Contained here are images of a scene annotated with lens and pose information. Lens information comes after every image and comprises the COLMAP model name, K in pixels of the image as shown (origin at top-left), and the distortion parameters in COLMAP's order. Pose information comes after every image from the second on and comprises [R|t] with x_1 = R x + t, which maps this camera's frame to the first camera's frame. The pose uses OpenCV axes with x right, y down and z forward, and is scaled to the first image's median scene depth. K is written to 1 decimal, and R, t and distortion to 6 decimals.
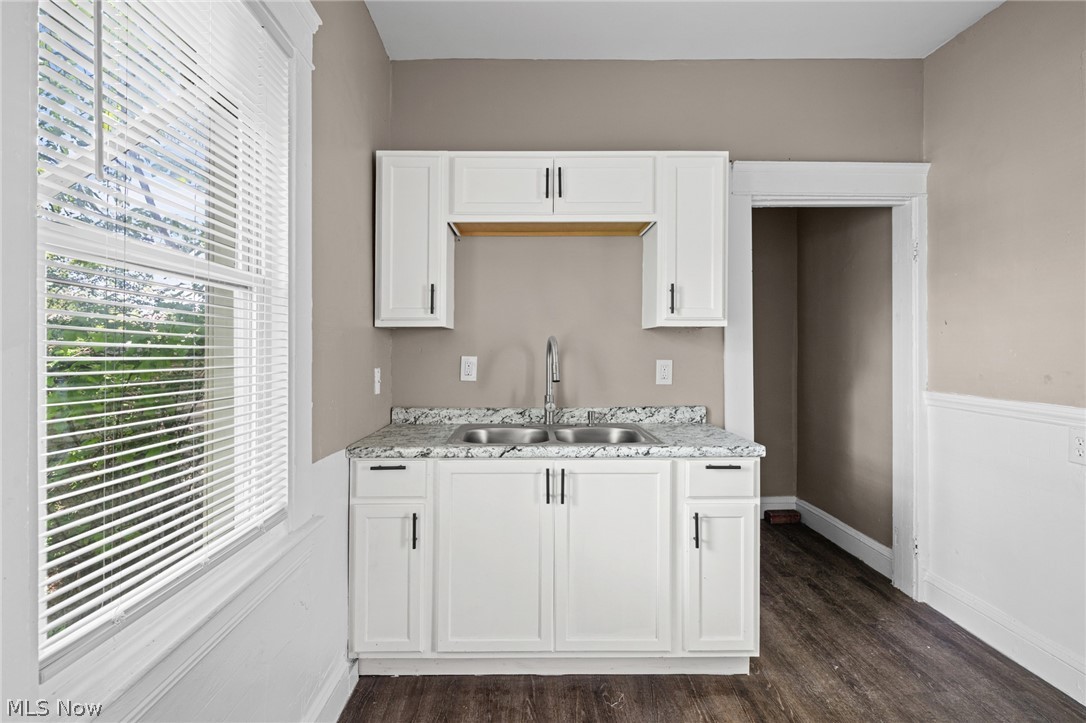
lens RADIAL K [[500.9, 0, 541.5], [0, 500.9, 338.2], [0, 0, 1]] dist [-0.000412, 0.000029]
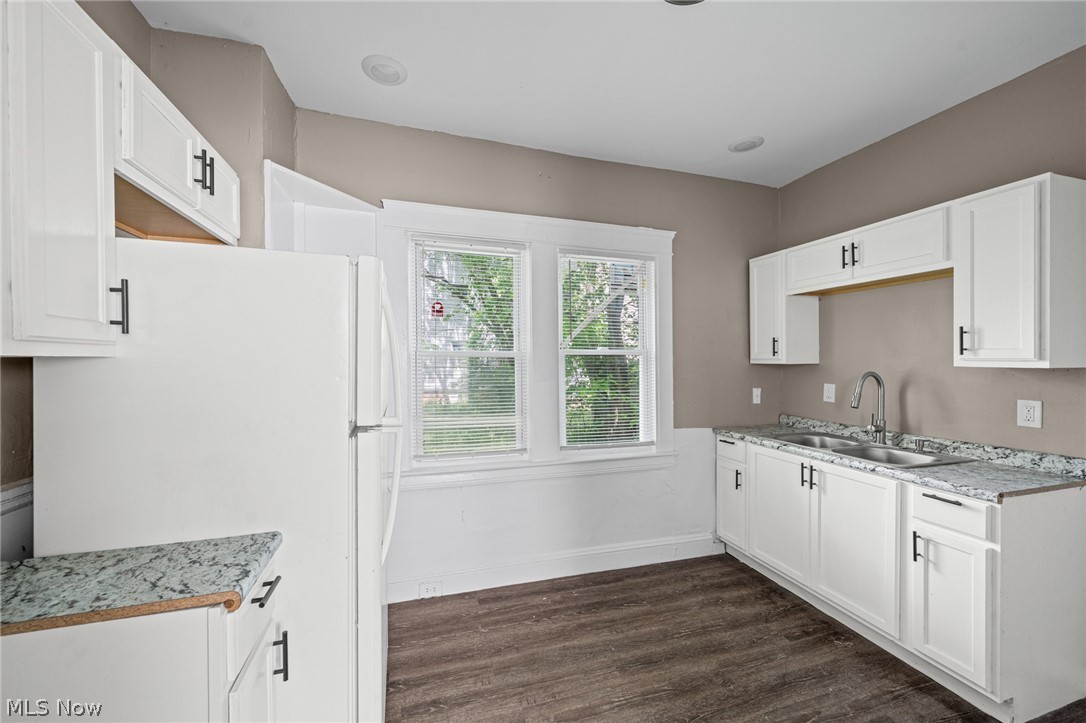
lens RADIAL K [[436.4, 0, 541.2], [0, 436.4, 347.9], [0, 0, 1]] dist [0.001403, -0.000371]
pose [[0.282370, -0.019989, -0.959097, 0.887150], [0.017453, 0.999724, -0.015697, -0.064965], [0.959147, -0.012306, 0.282641, -0.098440]]
